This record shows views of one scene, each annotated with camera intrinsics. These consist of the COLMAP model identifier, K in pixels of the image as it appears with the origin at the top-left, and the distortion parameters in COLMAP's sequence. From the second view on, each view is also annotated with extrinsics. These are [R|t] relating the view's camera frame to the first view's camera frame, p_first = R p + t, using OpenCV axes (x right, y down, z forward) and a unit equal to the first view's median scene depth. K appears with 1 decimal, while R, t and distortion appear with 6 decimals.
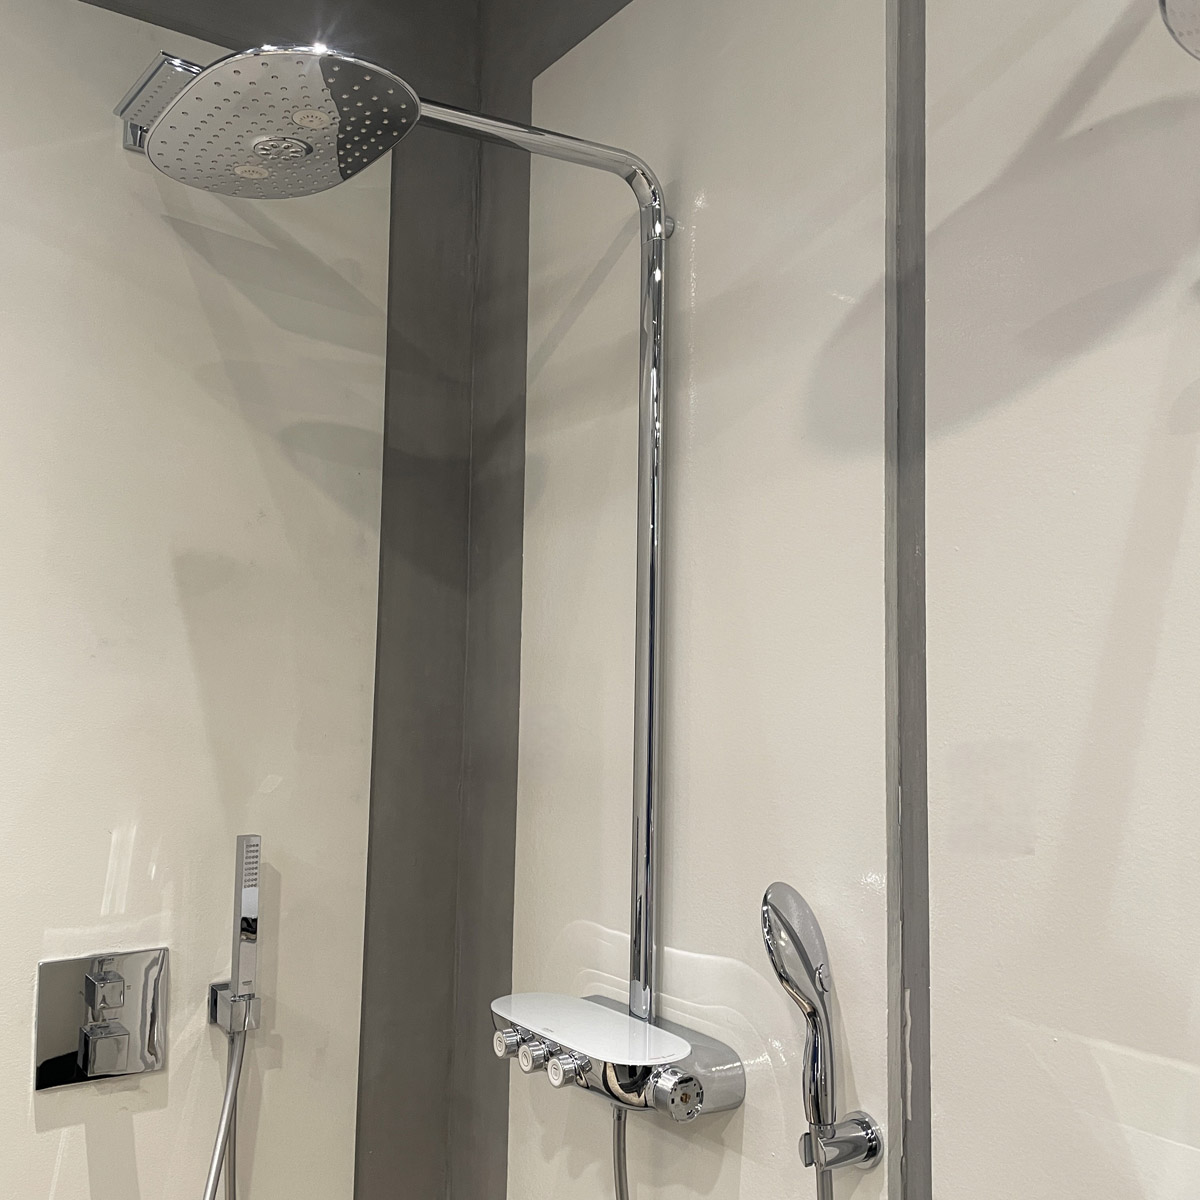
lens RADIAL K [[1219.5, 0, 600.0], [0, 1219.5, 600.0], [0, 0, 1]] dist [0.024310, -0.056697]
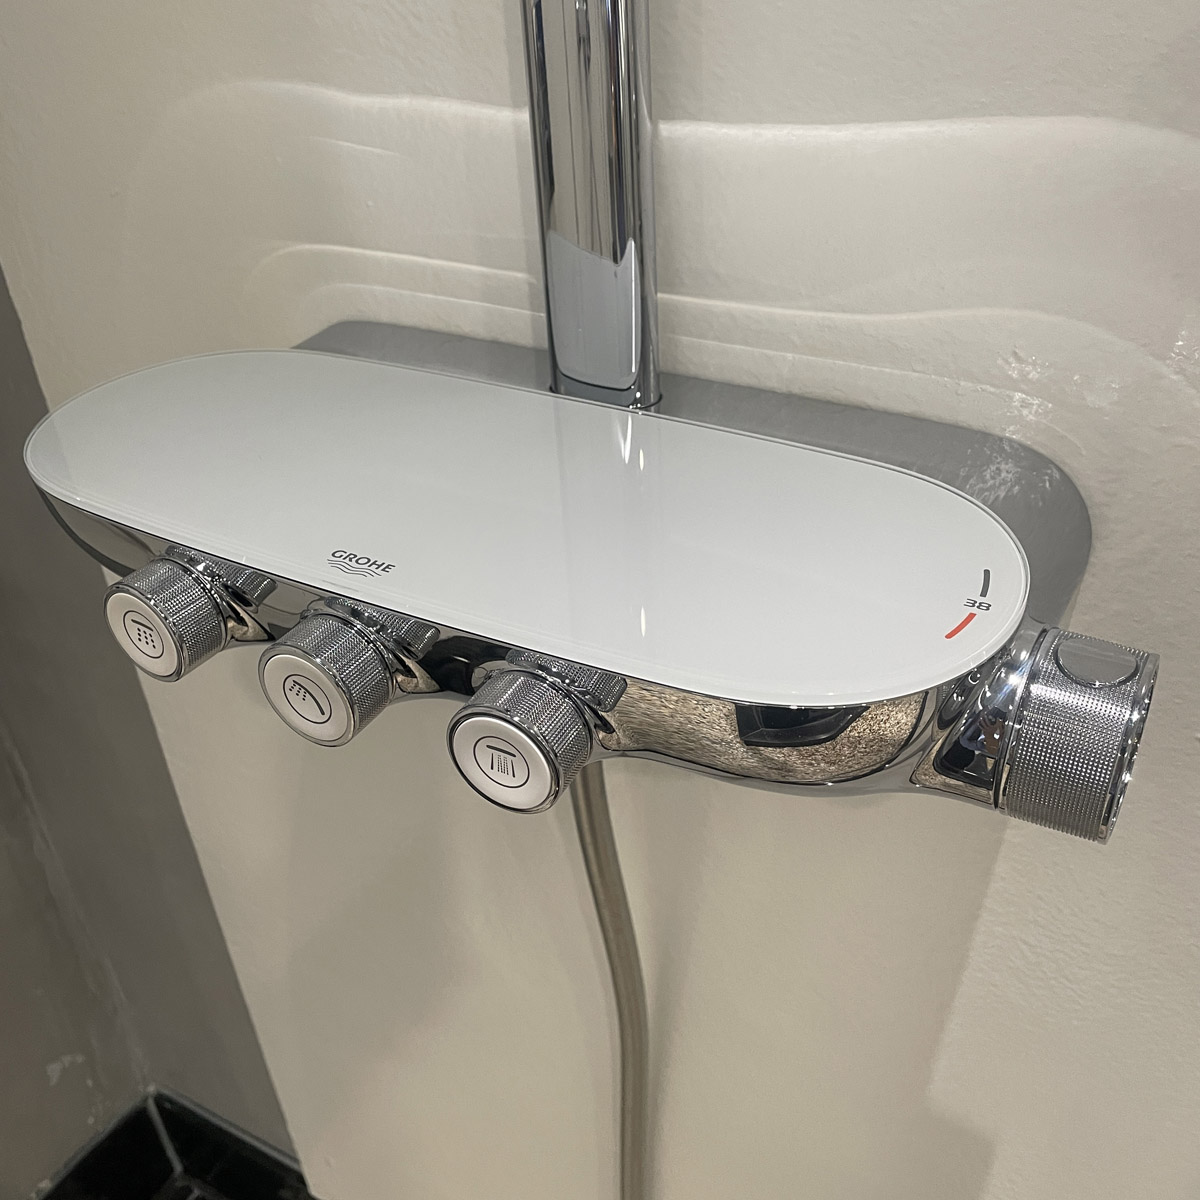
lens RADIAL K [[1219.5, 0, 600.0], [0, 1219.5, 600.0], [0, 0, 1]] dist [0.024310, -0.056697]
pose [[0.897677, -0.295000, 0.327339, -0.075656], [0.032302, 0.784902, 0.618777, 0.203830], [-0.439468, -0.544888, 0.714118, 0.769474]]
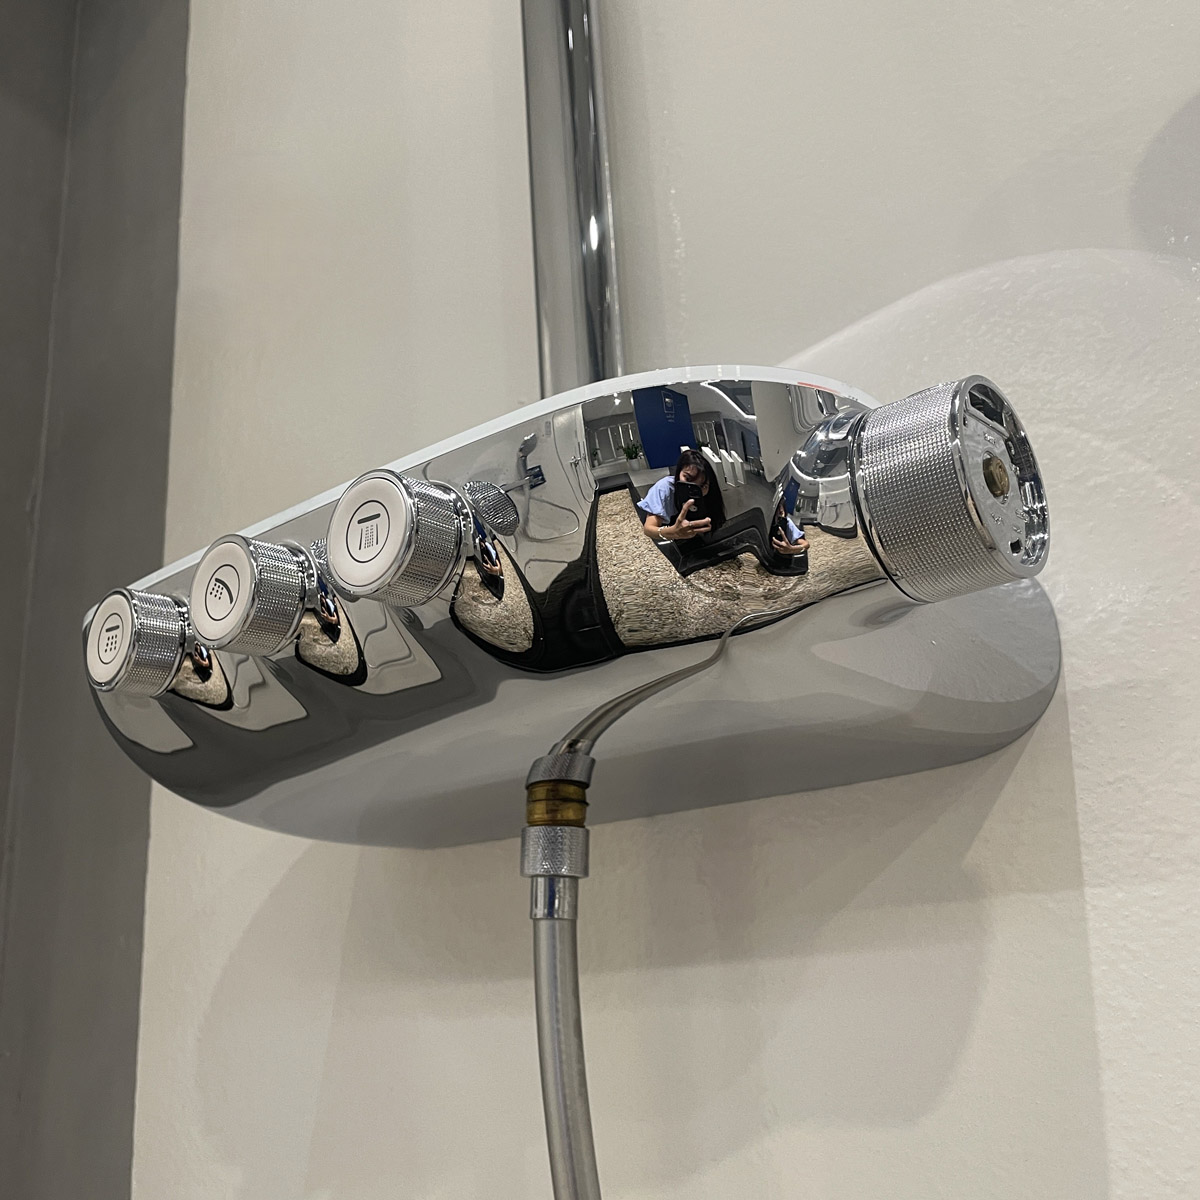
lens RADIAL K [[1219.5, 0, 600.0], [0, 1219.5, 600.0], [0, 0, 1]] dist [0.024310, -0.056697]
pose [[0.960203, 0.007487, 0.279202, -0.051947], [0.053630, 0.976097, -0.210617, 0.405962], [-0.274105, 0.217208, 0.936849, 0.705408]]
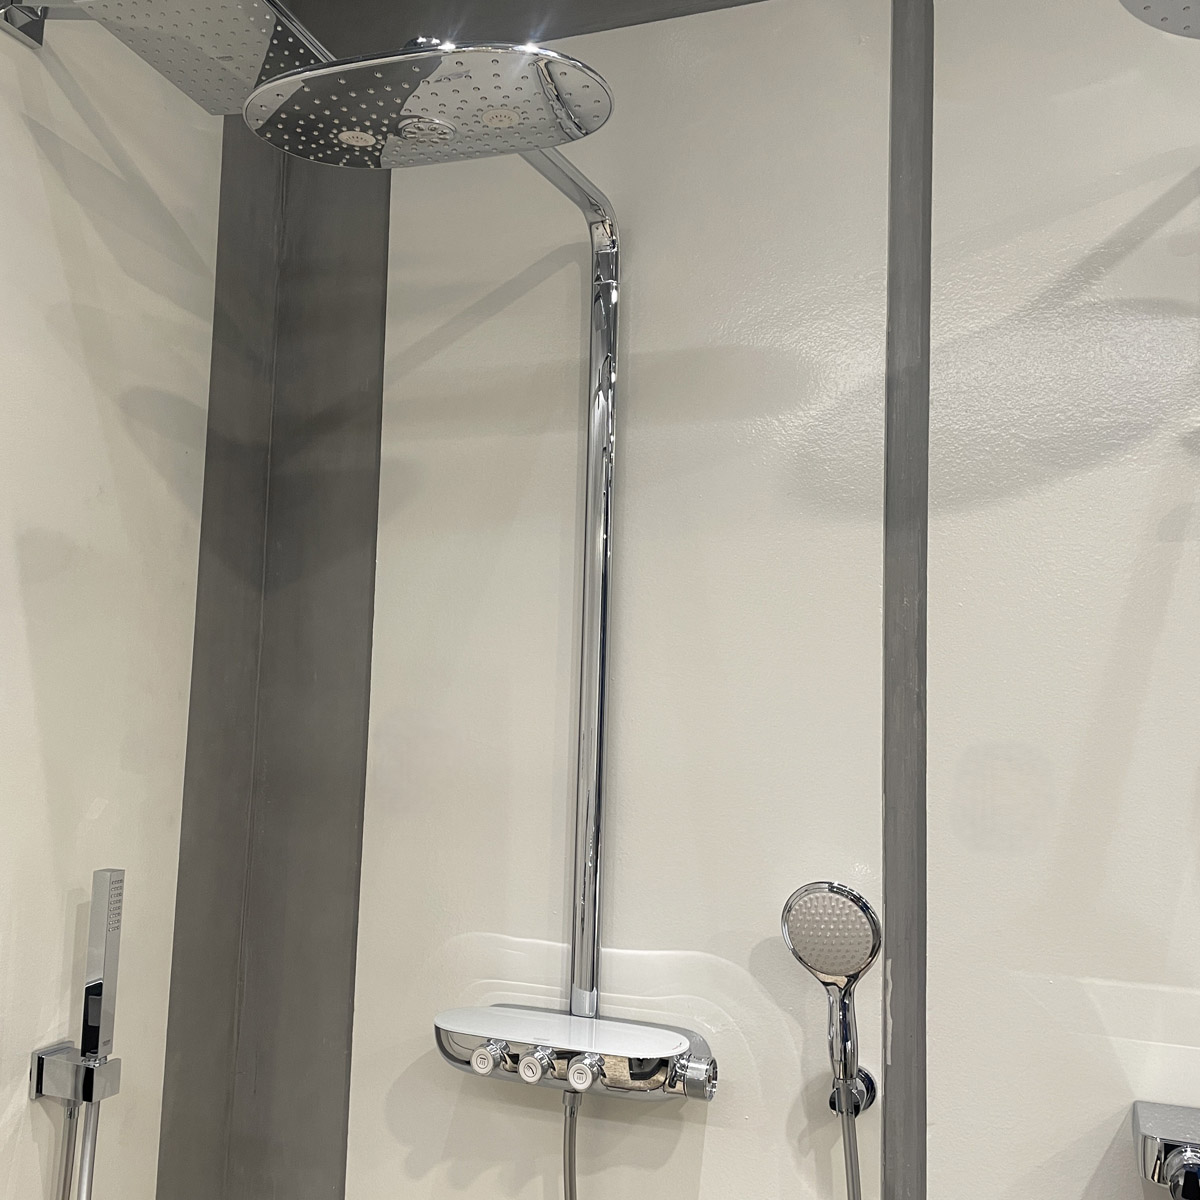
lens RADIAL K [[1219.5, 0, 600.0], [0, 1219.5, 600.0], [0, 0, 1]] dist [0.024310, -0.056697]
pose [[0.826633, 0.058133, 0.559731, -0.568989], [-0.063667, 0.997925, -0.009617, -0.009496], [-0.559129, -0.027687, 0.828619, 0.125655]]
